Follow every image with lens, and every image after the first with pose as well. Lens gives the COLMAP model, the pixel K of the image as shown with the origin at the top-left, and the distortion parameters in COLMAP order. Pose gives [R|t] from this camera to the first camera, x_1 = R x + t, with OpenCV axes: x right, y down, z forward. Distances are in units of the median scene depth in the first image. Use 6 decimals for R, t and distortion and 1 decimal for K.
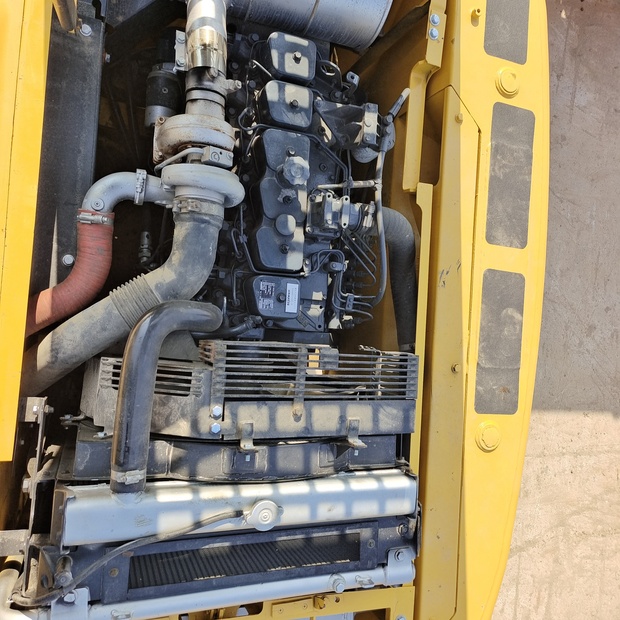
lens RADIAL K [[561.9, 0, 313.2], [0, 561.9, 310.2], [0, 0, 1]] dist [0.011861, 0.021429]
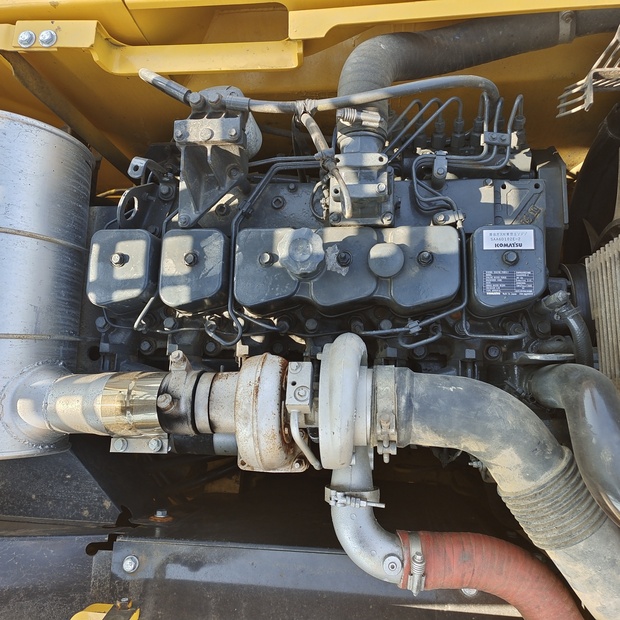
lens RADIAL K [[561.9, 0, 310.3], [0, 561.9, 310.8], [0, 0, 1]] dist [0.011861, 0.021429]
pose [[-0.084704, -0.974164, -0.209355, 0.030940], [0.992637, -0.064241, -0.102690, -0.172113], [0.086588, -0.216511, 0.972433, 0.385332]]
